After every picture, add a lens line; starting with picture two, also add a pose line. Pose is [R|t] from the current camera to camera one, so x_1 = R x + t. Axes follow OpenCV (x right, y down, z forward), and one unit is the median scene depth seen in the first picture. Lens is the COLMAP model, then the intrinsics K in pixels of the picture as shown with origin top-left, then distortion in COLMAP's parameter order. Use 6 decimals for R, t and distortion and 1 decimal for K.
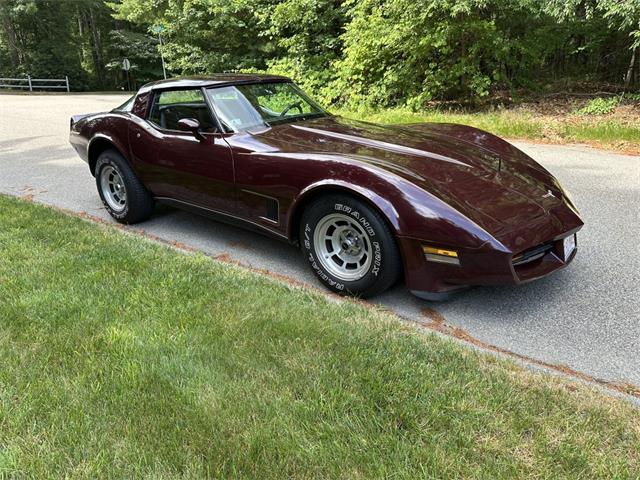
lens RADIAL K [[423.9, 0, 344.5], [0, 423.9, 233.1], [0, 0, 1]] dist [0.009208, -0.015006]
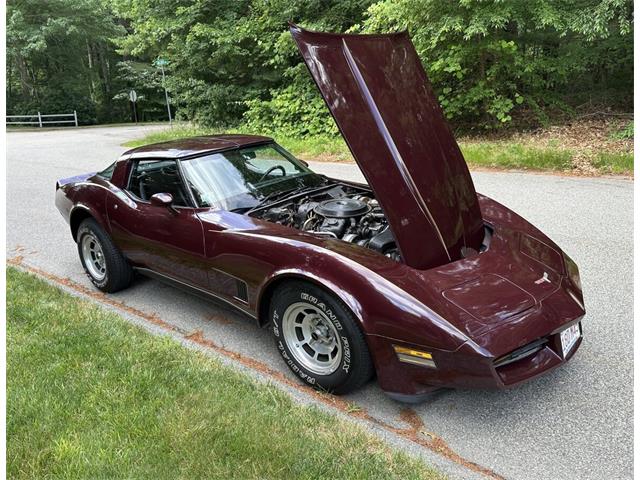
lens RADIAL K [[459.4, 0, 321.6], [0, 459.4, 236.4], [0, 0, 1]] dist [0.022987, -0.031434]
pose [[0.994936, -0.012817, -0.099689, 0.078425], [0.008627, 0.999066, -0.042347, -0.096796], [0.100138, 0.041273, 0.994117, -0.004752]]
